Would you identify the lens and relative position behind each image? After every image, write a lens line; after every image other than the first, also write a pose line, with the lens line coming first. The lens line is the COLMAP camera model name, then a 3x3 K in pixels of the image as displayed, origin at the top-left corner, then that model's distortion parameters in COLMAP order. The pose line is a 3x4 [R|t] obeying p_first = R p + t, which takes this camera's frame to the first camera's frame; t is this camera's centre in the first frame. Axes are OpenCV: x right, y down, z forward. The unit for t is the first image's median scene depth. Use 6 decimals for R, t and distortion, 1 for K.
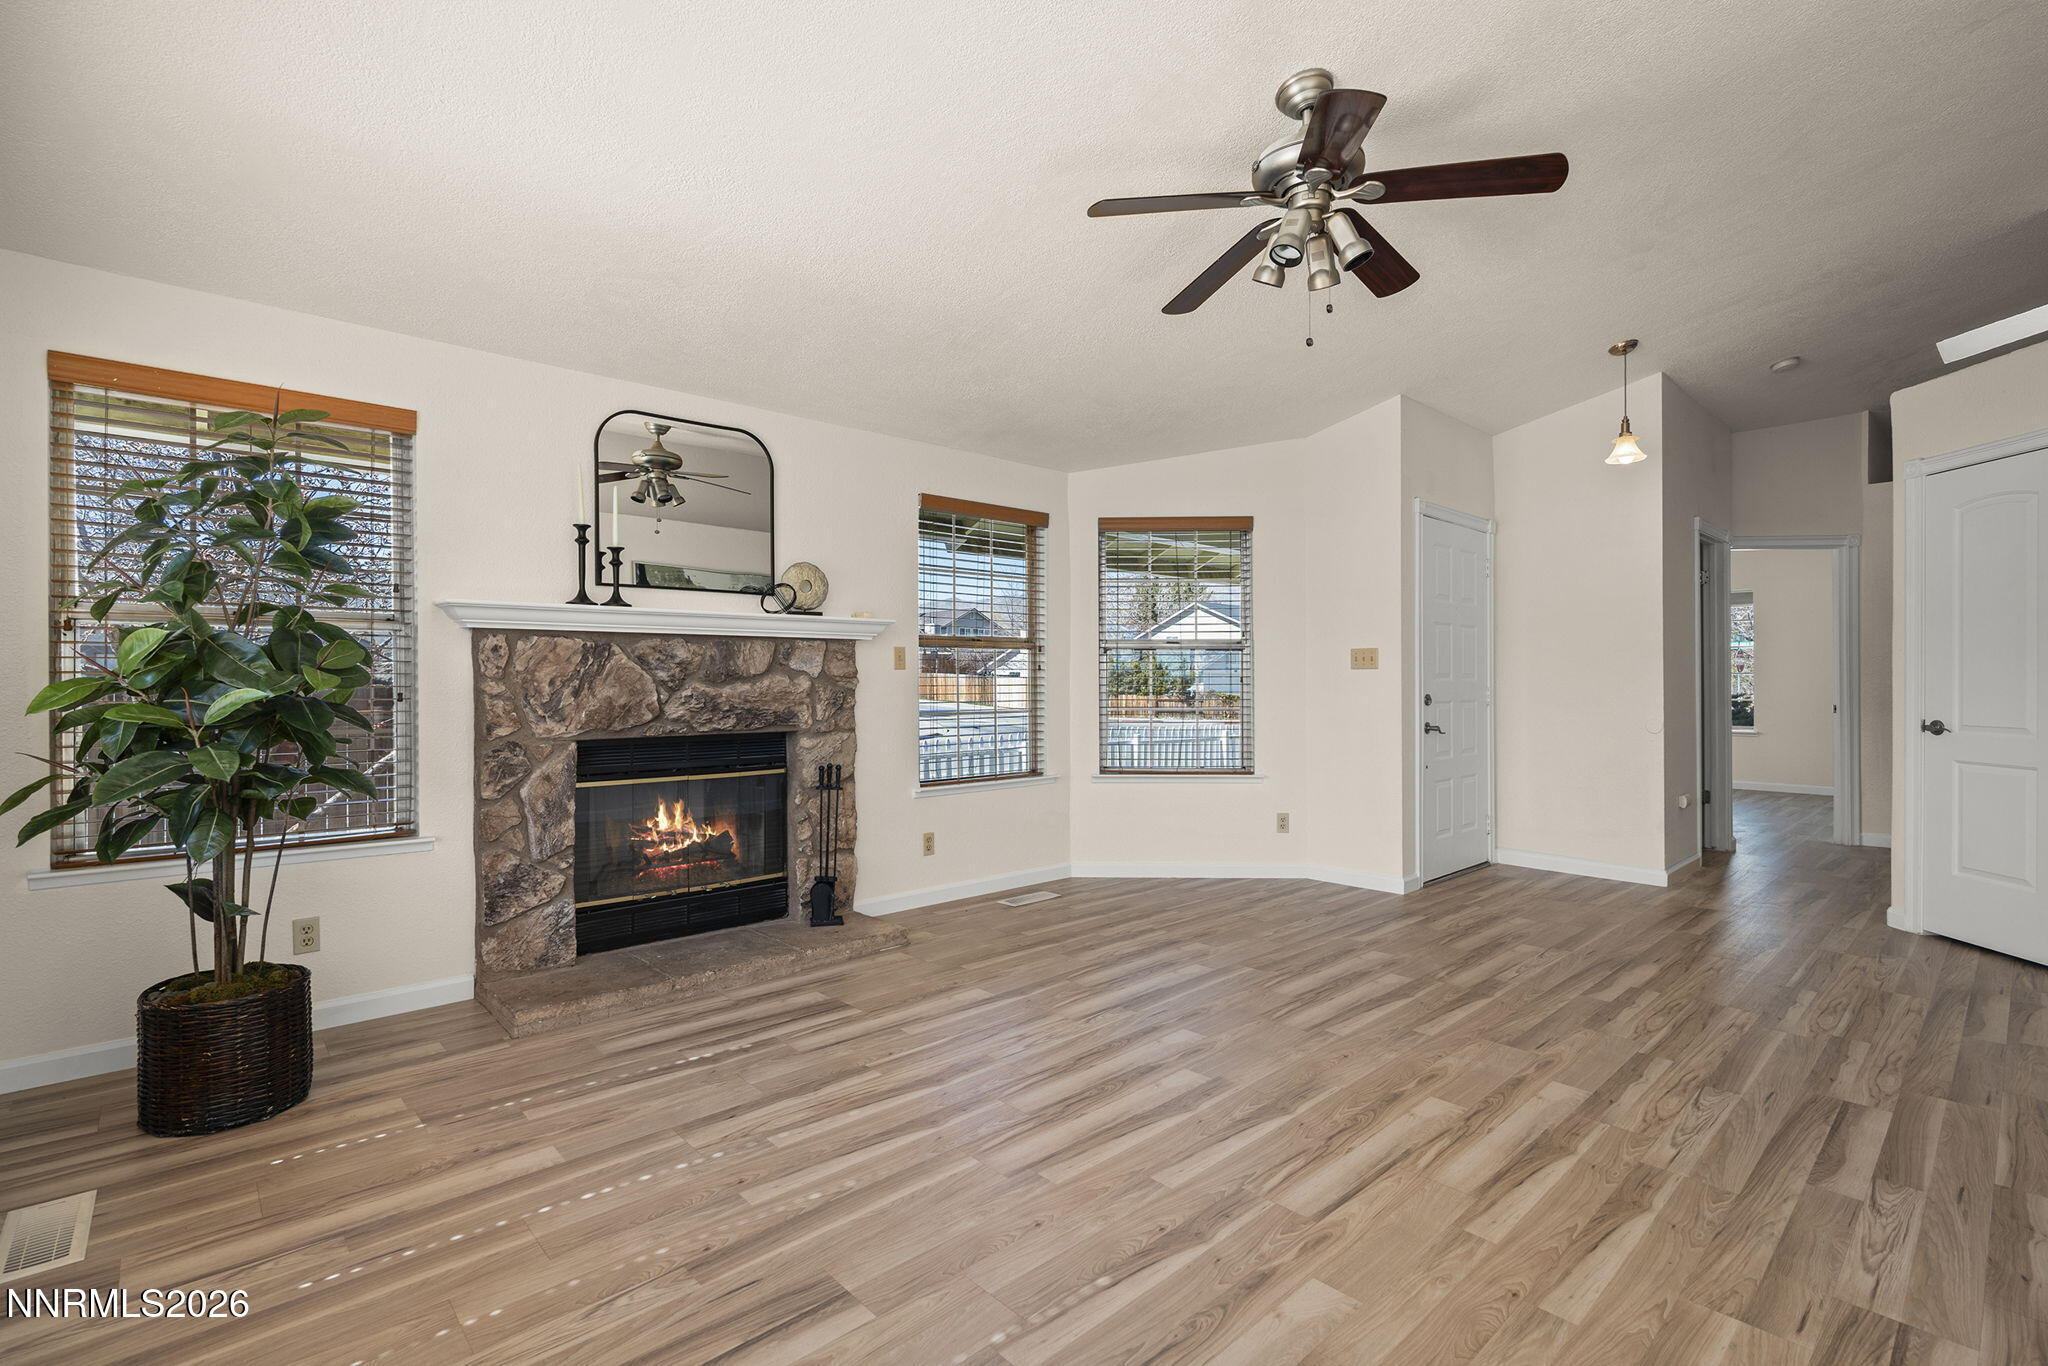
lens RADIAL K [[933.6, 0, 1040.1], [0, 933.6, 676.3], [0, 0, 1]] dist [-0.007306, 0.000246]
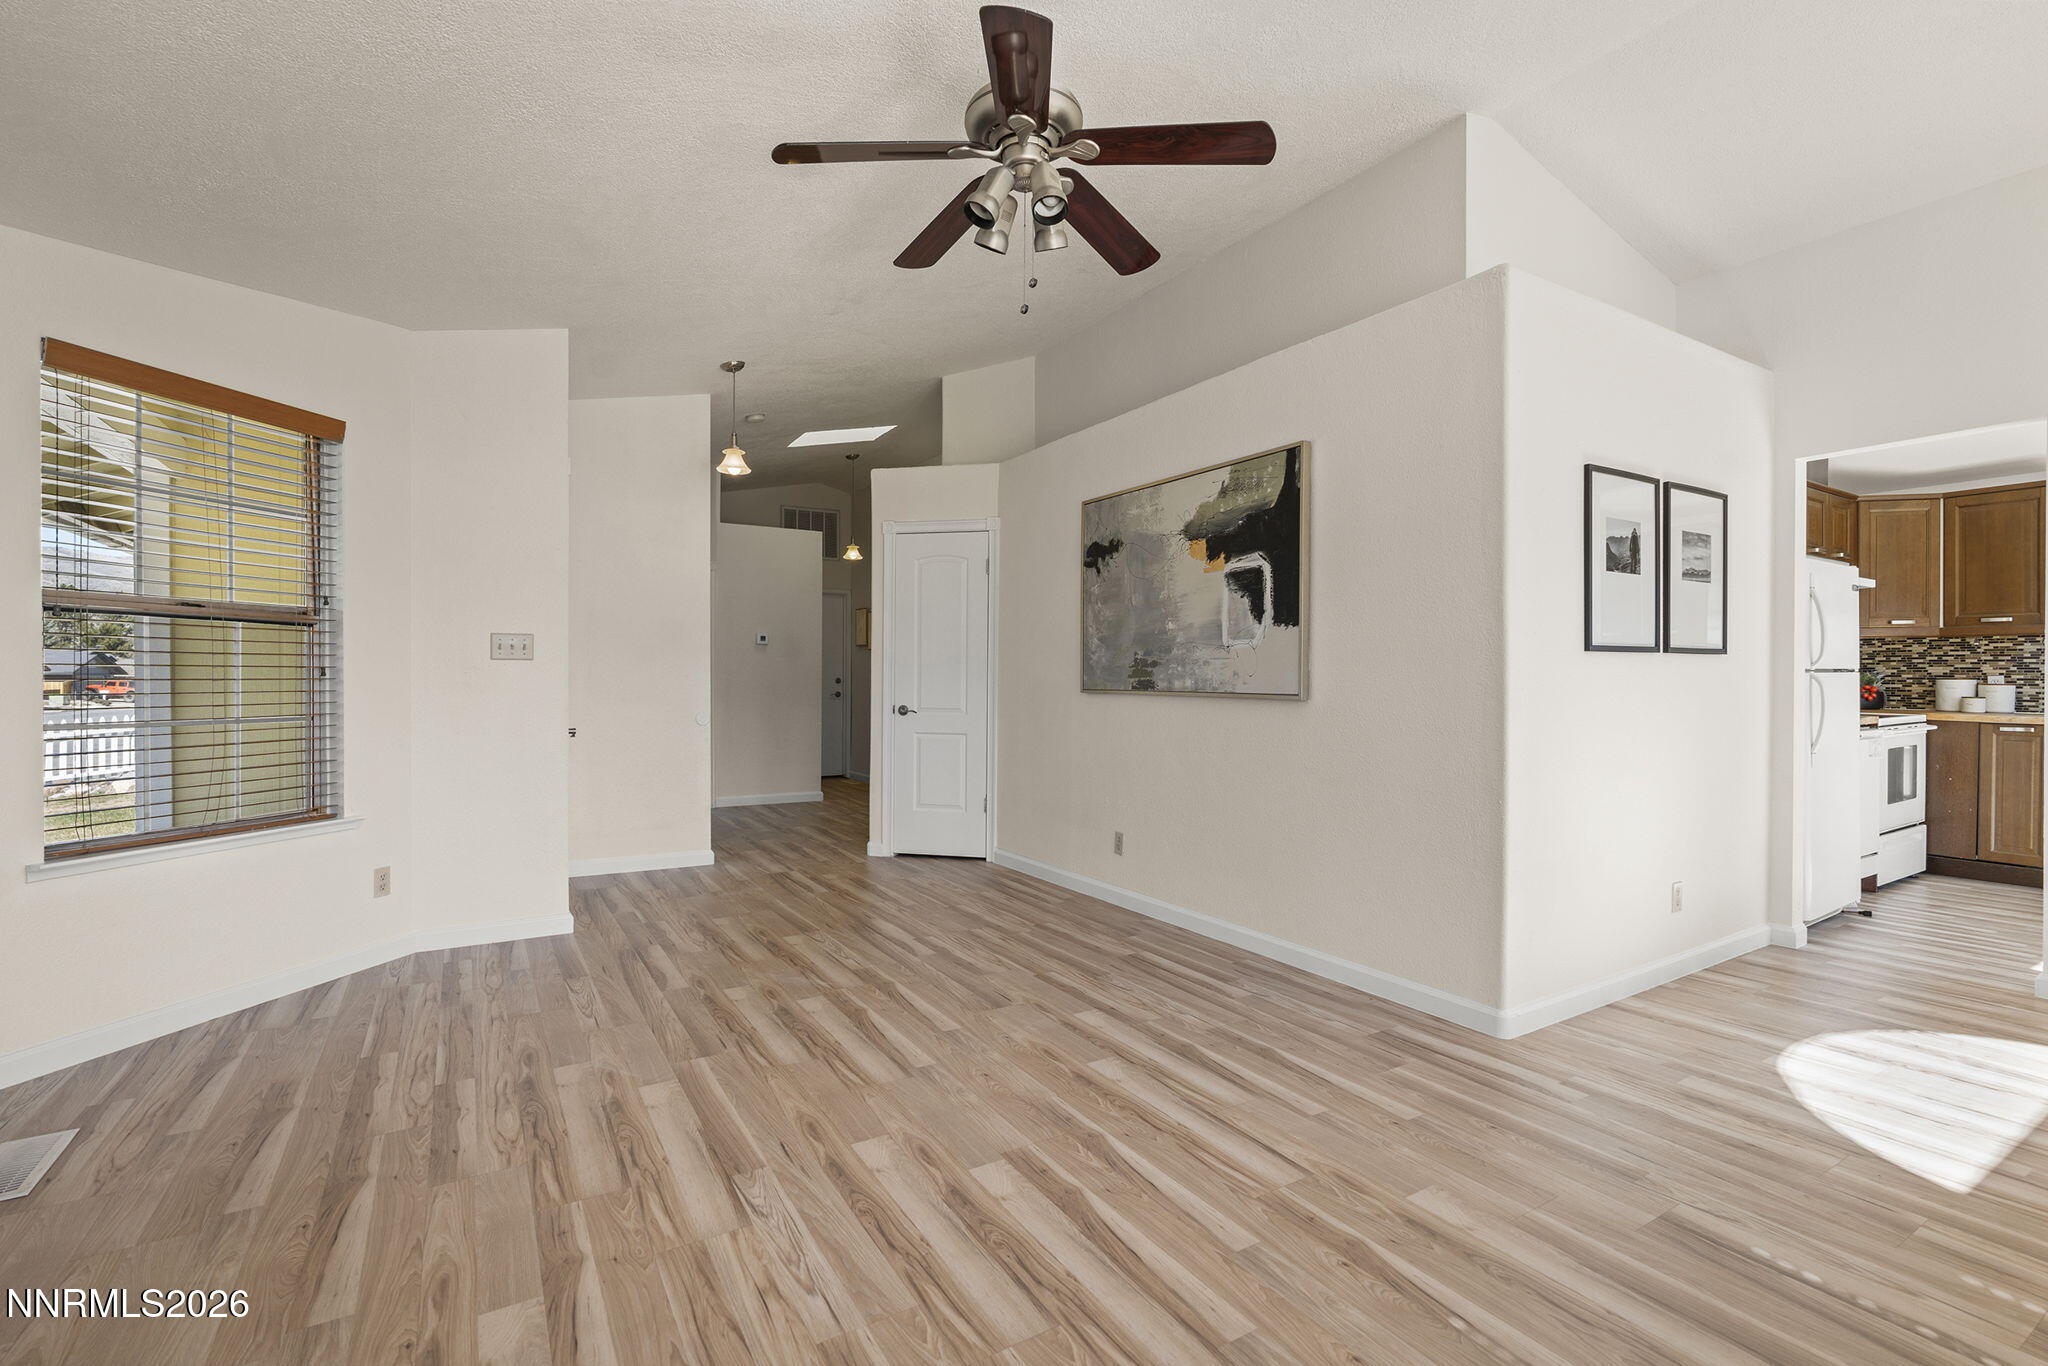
lens RADIAL K [[912.9, 0, 1024.1], [0, 912.9, 682.3], [0, 0, 1]] dist [-0.005052, -0.000236]
pose [[0.208363, -0.001119, 0.978051, -0.492468], [-0.010521, 0.999939, 0.003386, 0.005583], [-0.977995, -0.010995, 0.208339, 0.671035]]
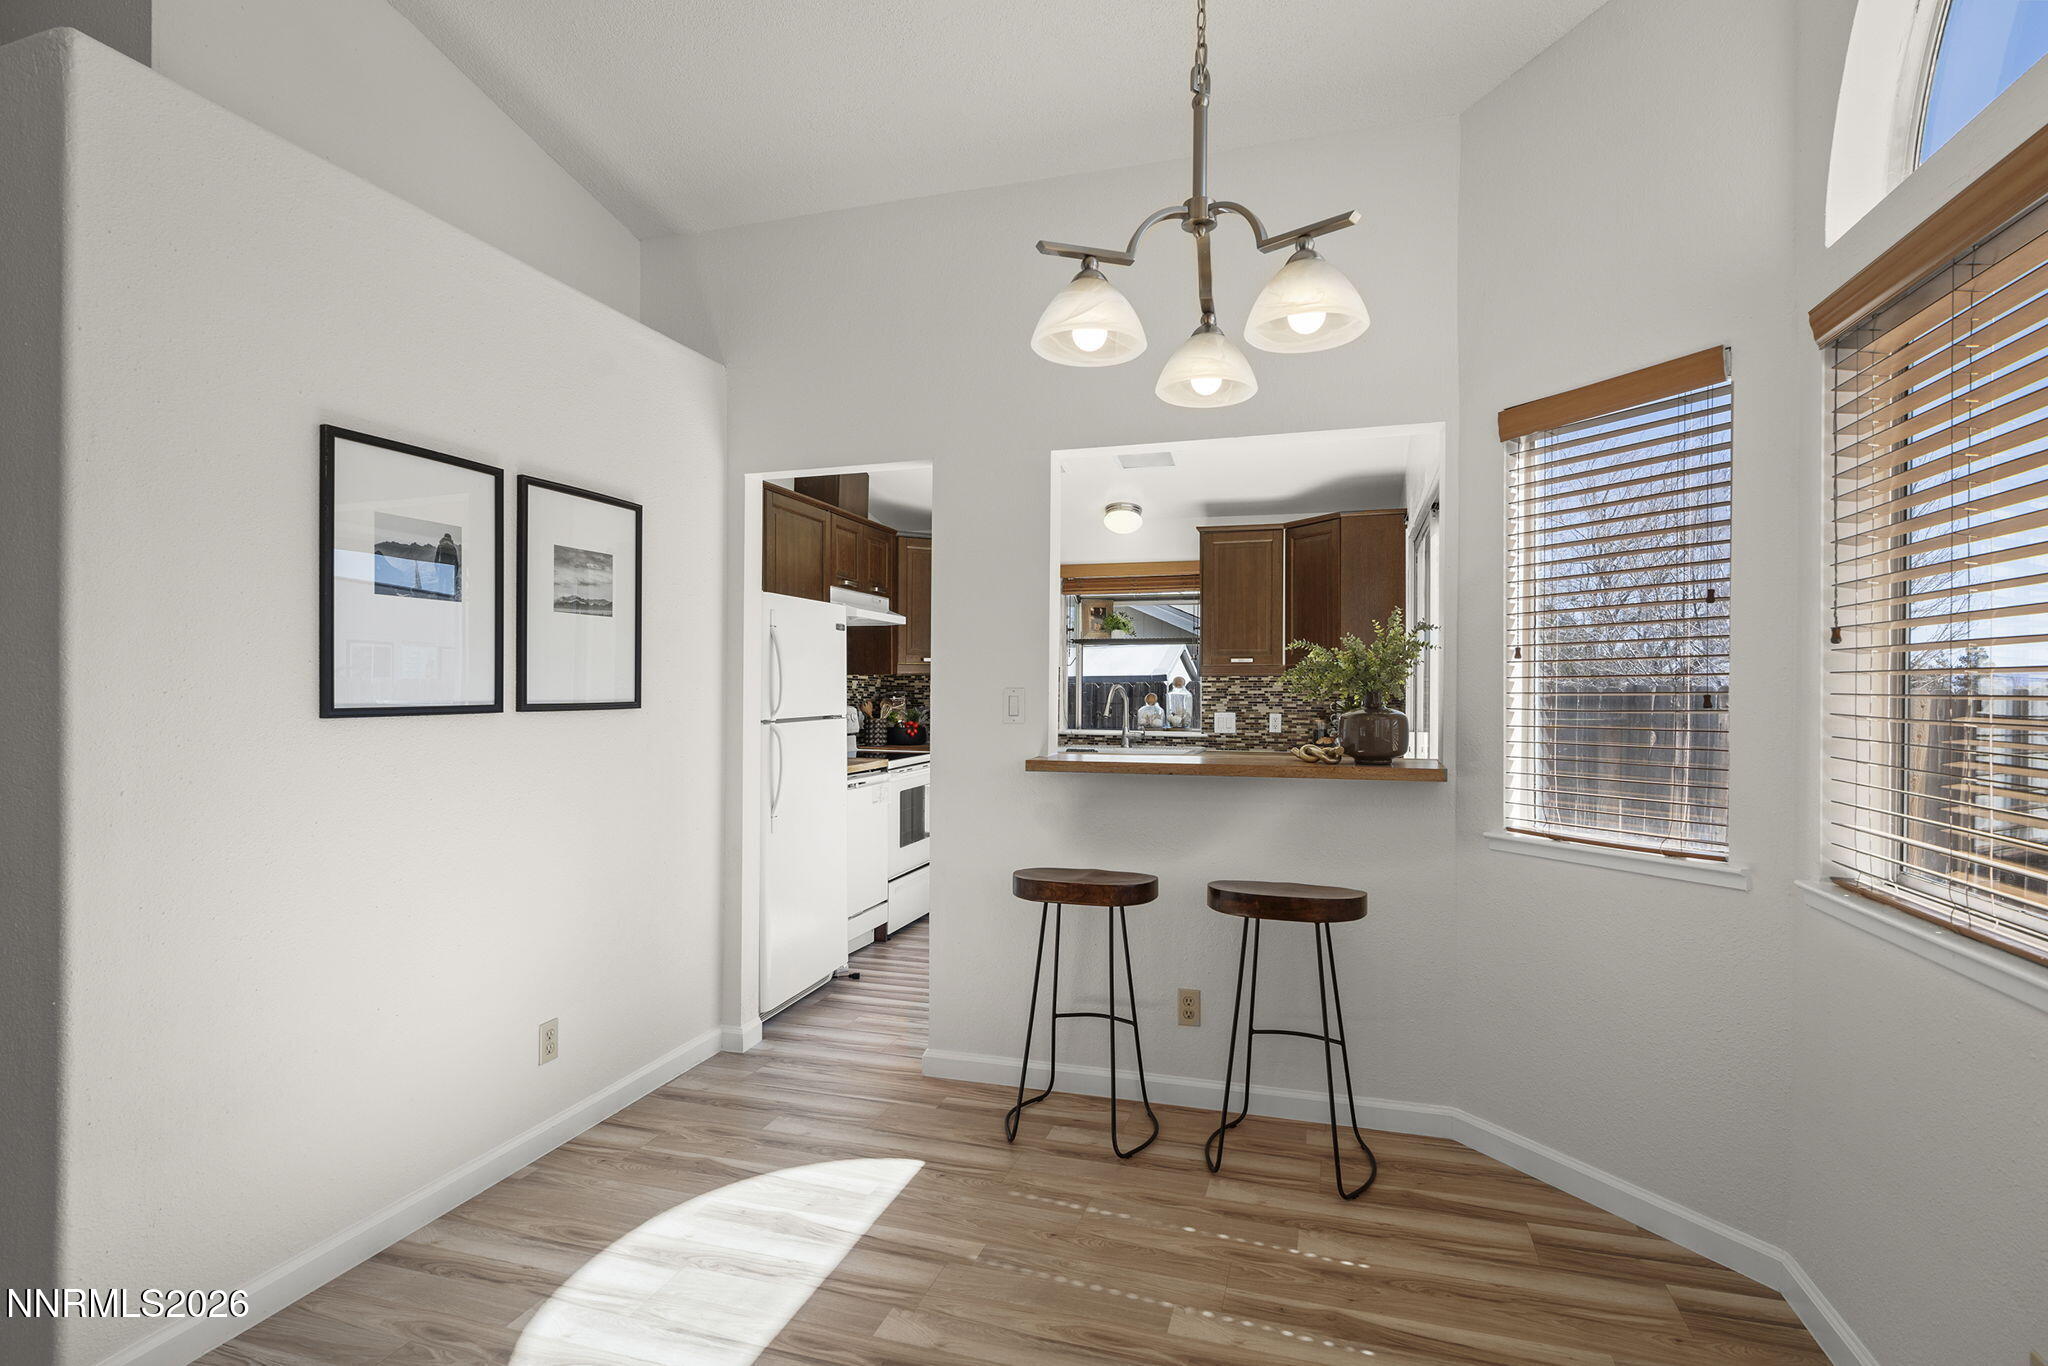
lens RADIAL K [[1004.1, 0, 1020.9], [0, 1004.1, 690.1], [0, 0, 1]] dist [-0.002231, 0.002425]
pose [[-0.485085, 0.001621, 0.874466, -0.243868], [-0.009053, 0.999935, -0.006875, -0.048853], [-0.874420, -0.011251, -0.485039, 0.205782]]
